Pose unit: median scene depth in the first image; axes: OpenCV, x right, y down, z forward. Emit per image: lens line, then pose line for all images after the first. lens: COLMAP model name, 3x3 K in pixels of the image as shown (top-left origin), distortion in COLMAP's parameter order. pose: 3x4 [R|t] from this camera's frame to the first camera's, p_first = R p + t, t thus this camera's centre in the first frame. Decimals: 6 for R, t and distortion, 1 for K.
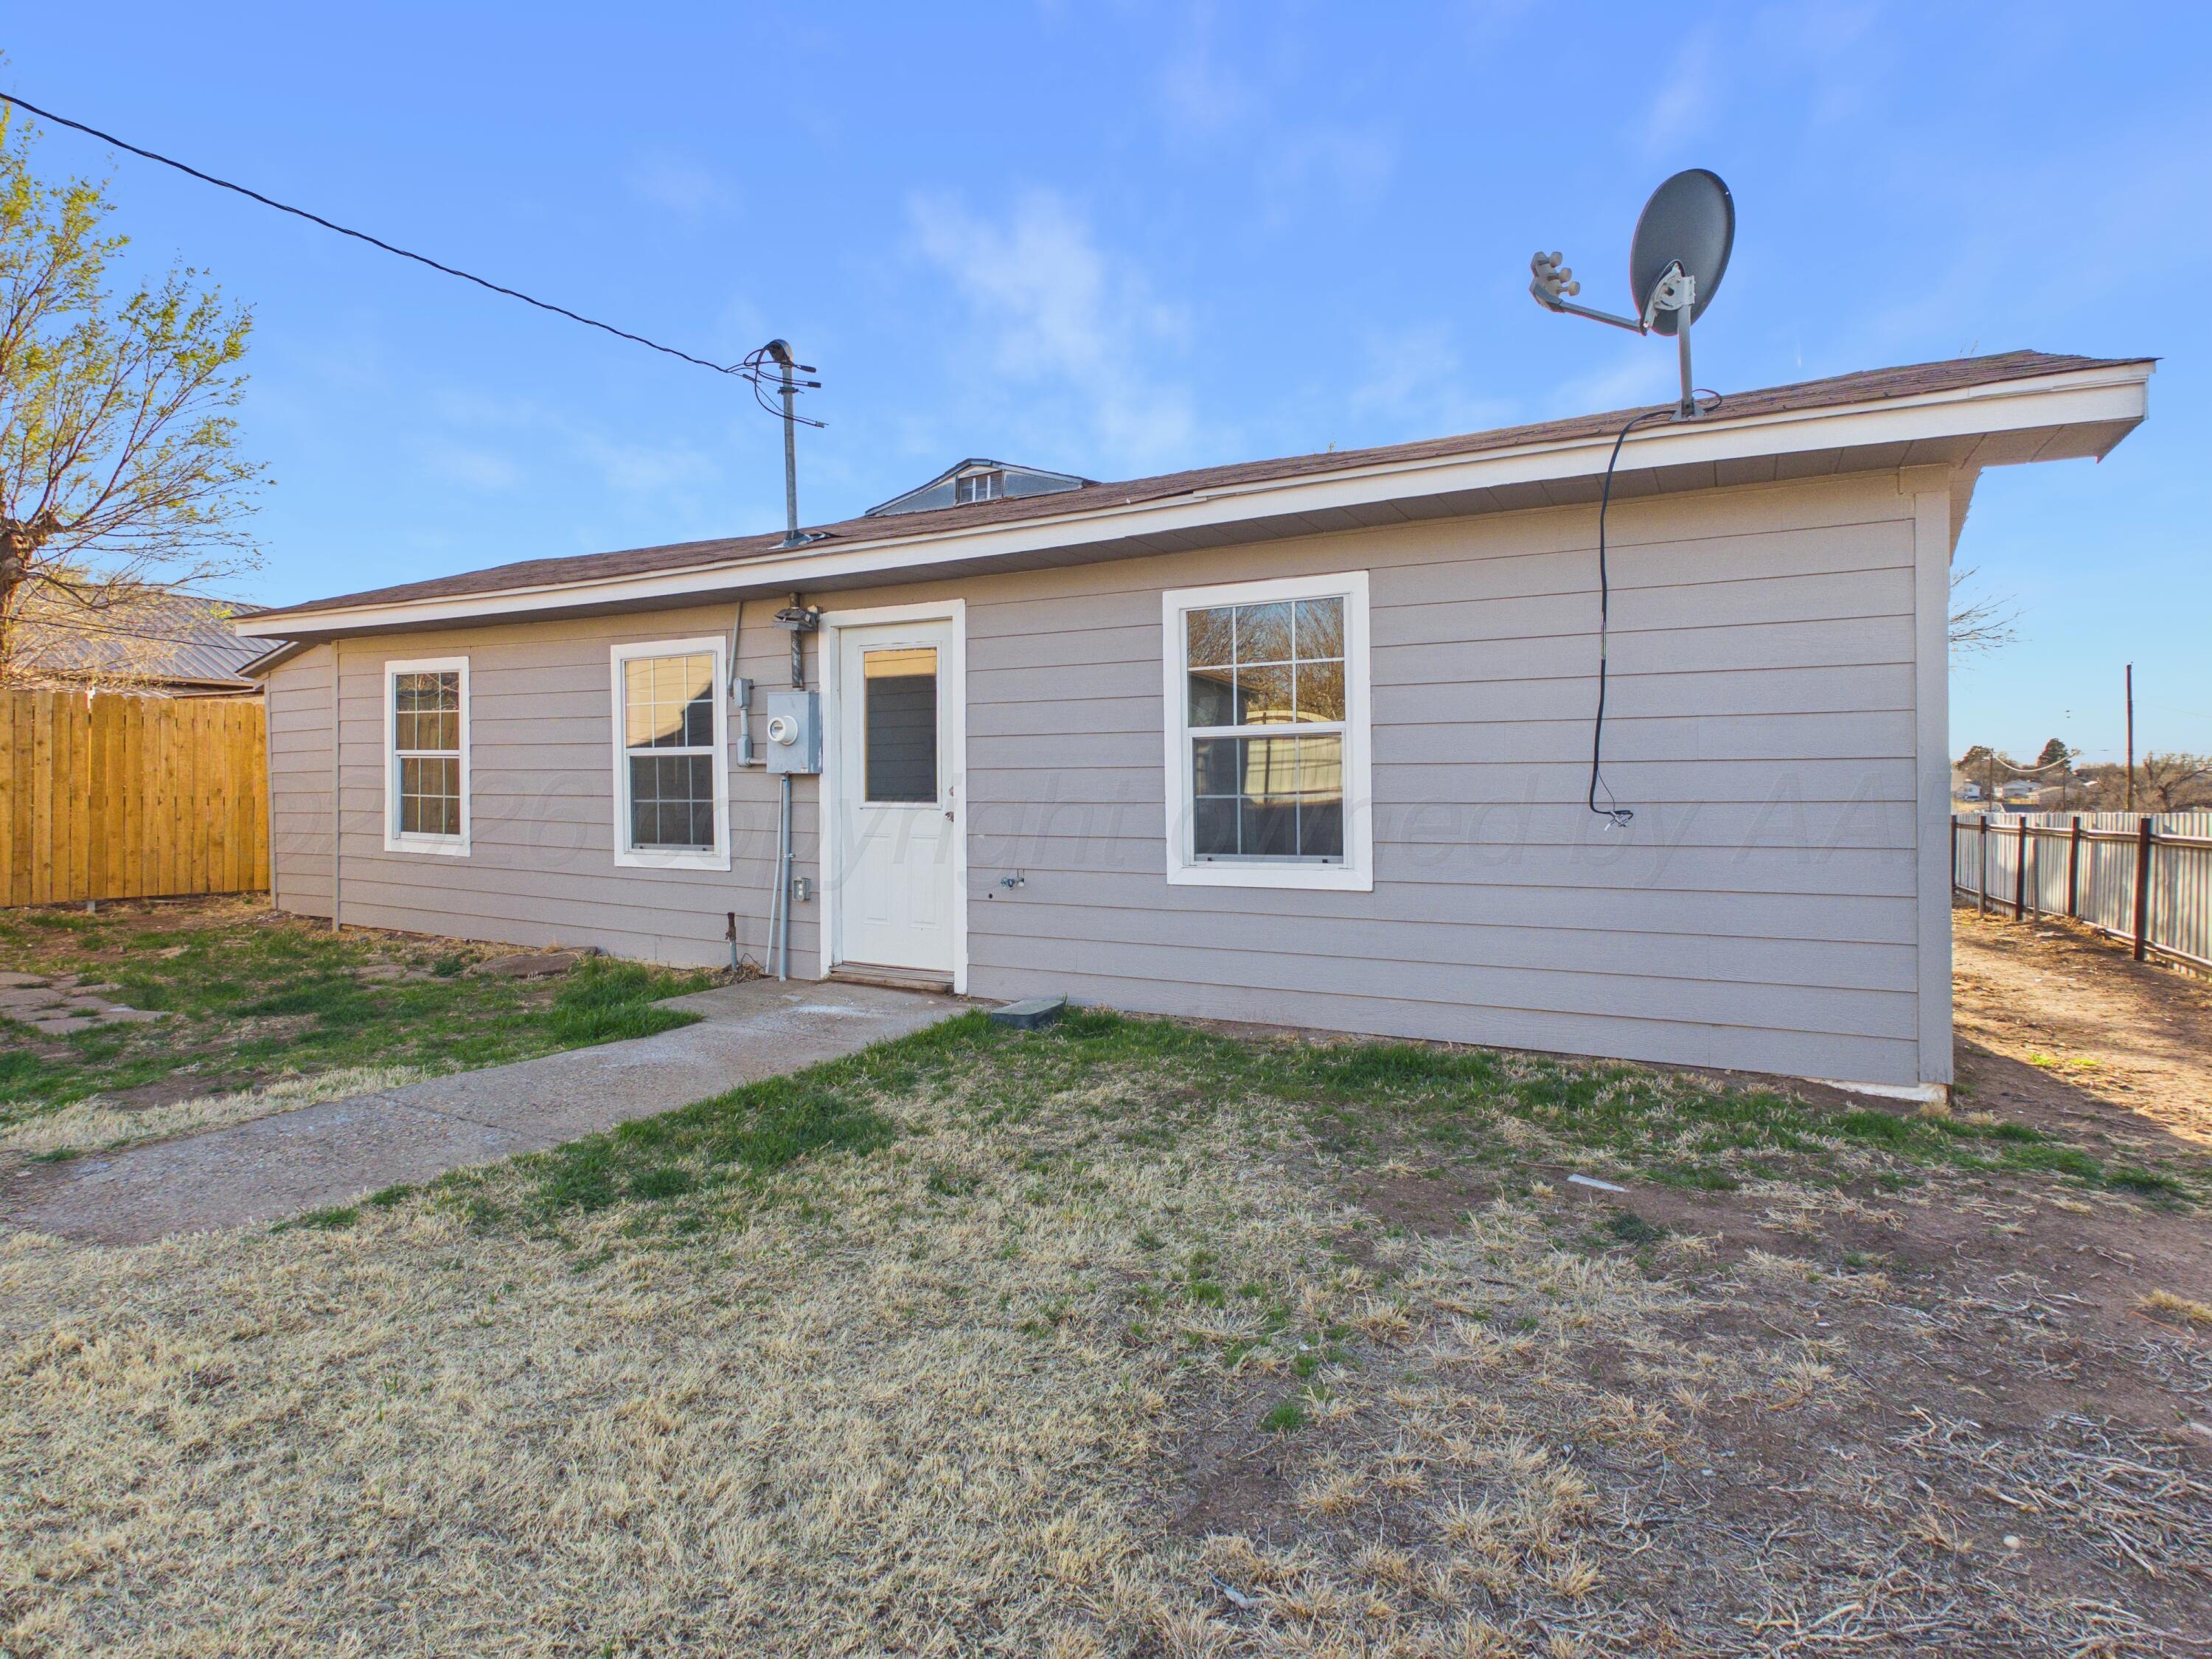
lens RADIAL K [[1160.8, 0, 1100.2], [0, 1160.8, 780.4], [0, 0, 1]] dist [0.002304, -0.001428]
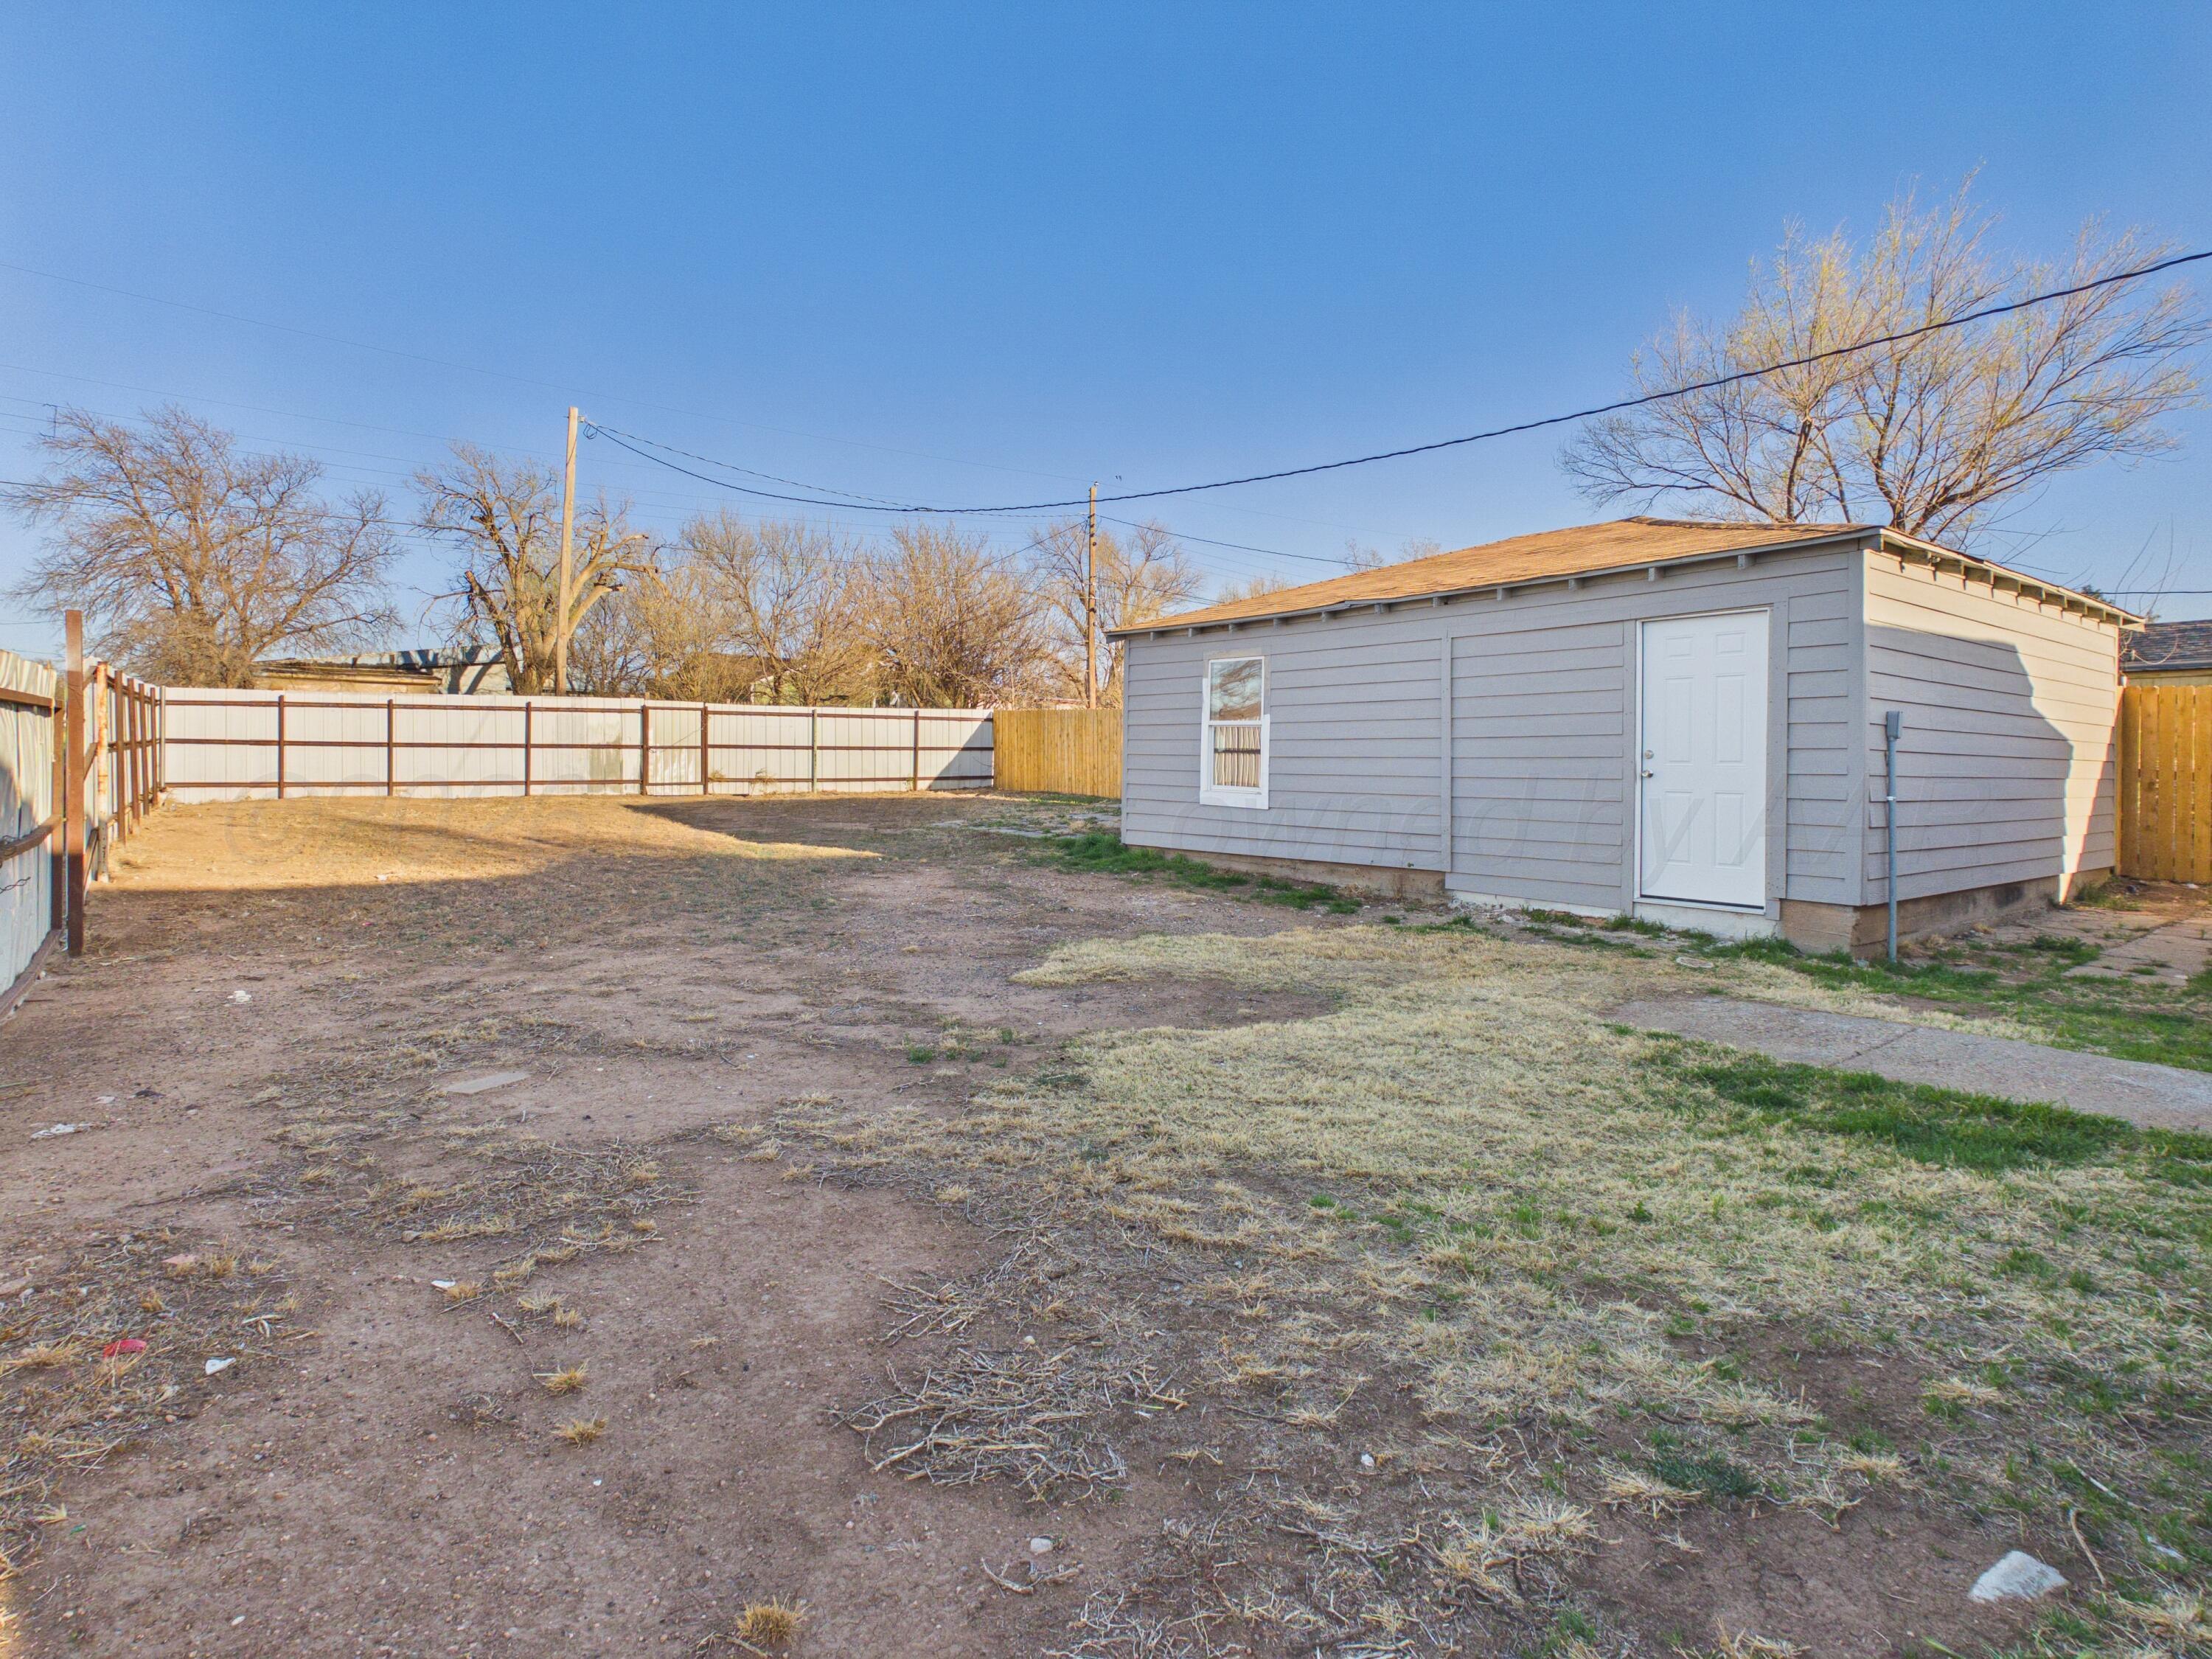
lens RADIAL K [[1160.8, 0, 1100.2], [0, 1160.8, 780.4], [0, 0, 1]] dist [0.002304, -0.001428]
pose [[-0.362835, 0.014818, -0.931736, 1.077939], [-0.007533, 0.999794, 0.018834, -0.003670], [0.931823, 0.013852, -0.362649, 0.846516]]
